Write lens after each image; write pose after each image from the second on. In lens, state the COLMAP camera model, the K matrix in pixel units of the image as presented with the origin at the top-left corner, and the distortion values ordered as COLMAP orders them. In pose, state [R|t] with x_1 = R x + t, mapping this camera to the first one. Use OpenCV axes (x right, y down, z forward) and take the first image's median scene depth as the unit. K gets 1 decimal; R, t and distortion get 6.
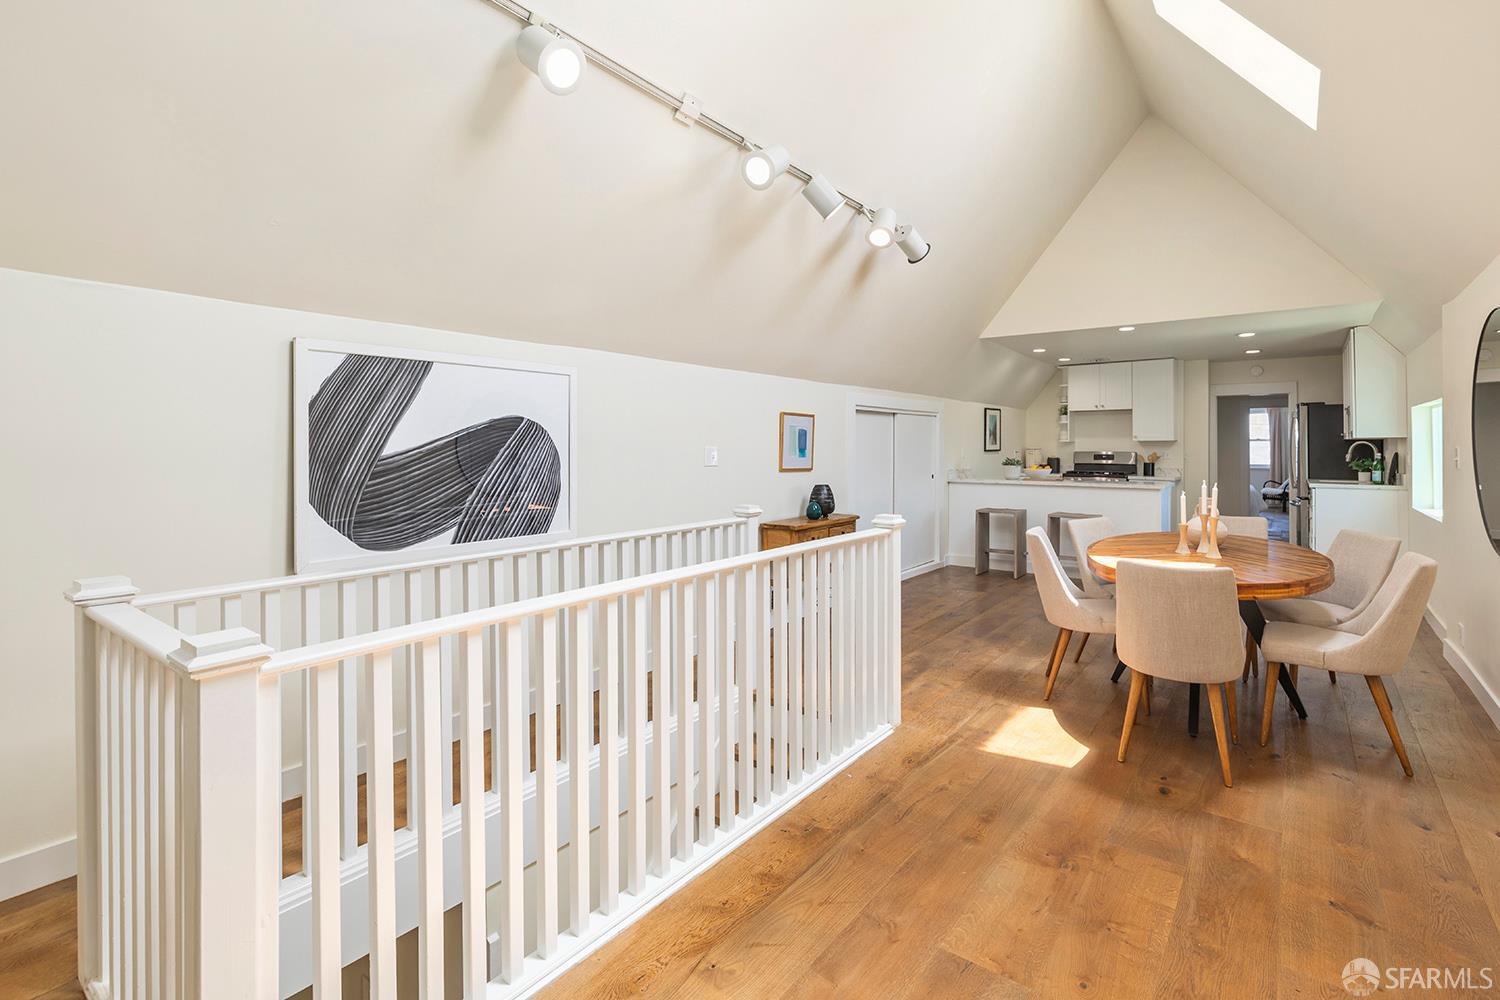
lens RADIAL K [[705.4, 0, 763.5], [0, 705.4, 443.4], [0, 0, 1]] dist [0.003205, 0.000431]
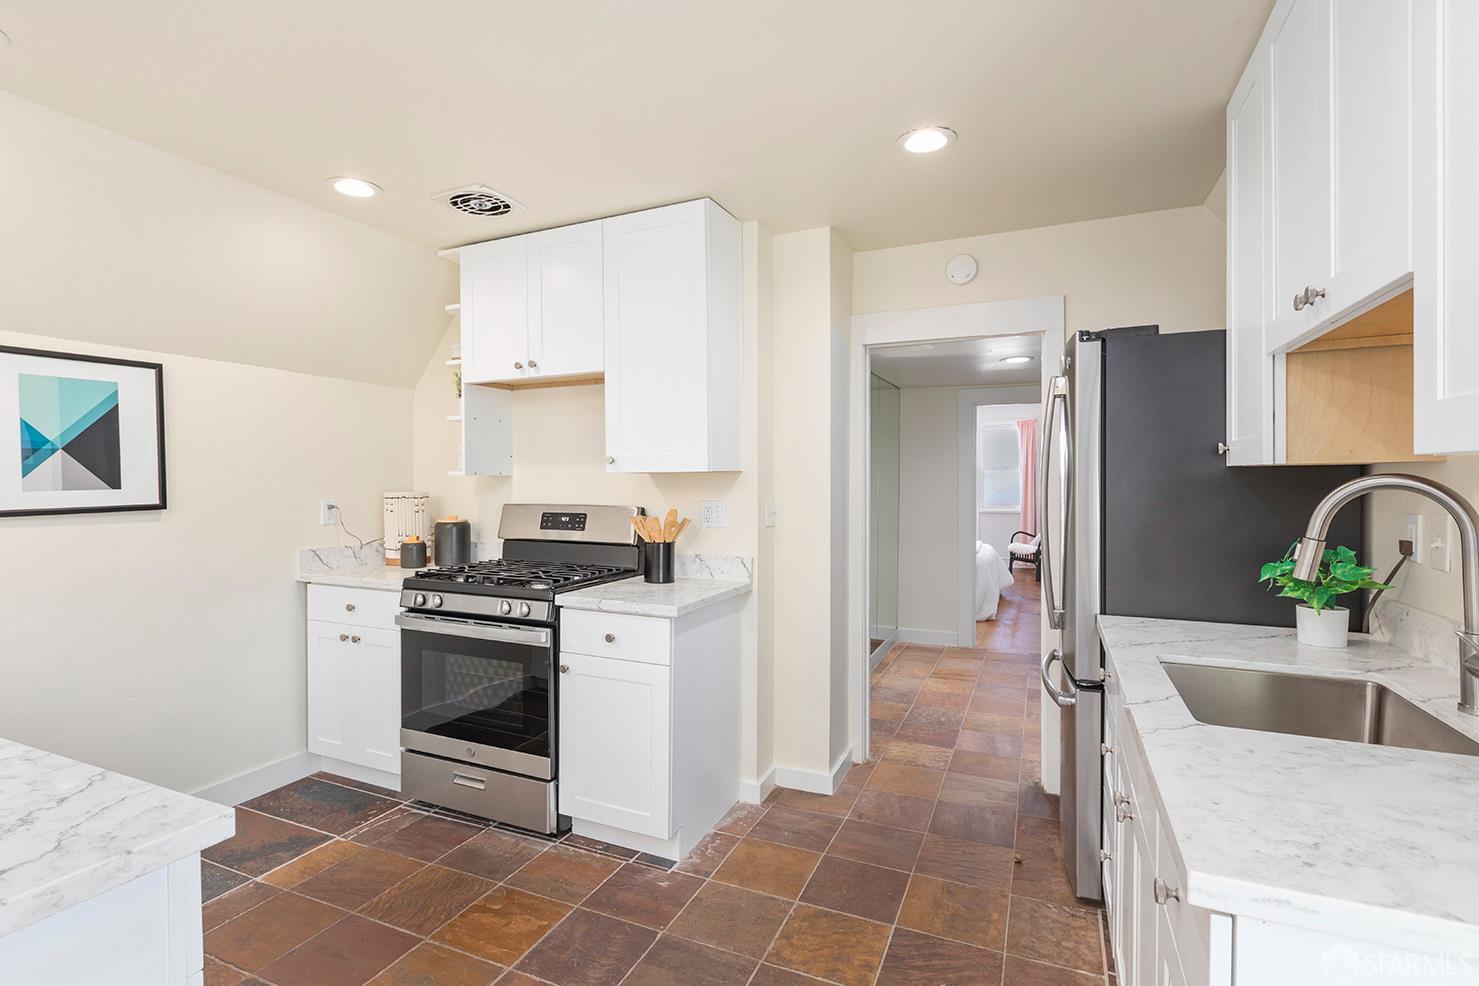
lens RADIAL K [[680.7, 0, 737.4], [0, 680.7, 495.5], [0, 0, 1]] dist [-0.003437, 0.001518]
pose [[0.977787, -0.010521, 0.209335, 0.511169], [0.004301, 0.999536, 0.030148, -0.002522], [-0.209555, -0.028578, 0.977379, 0.683165]]
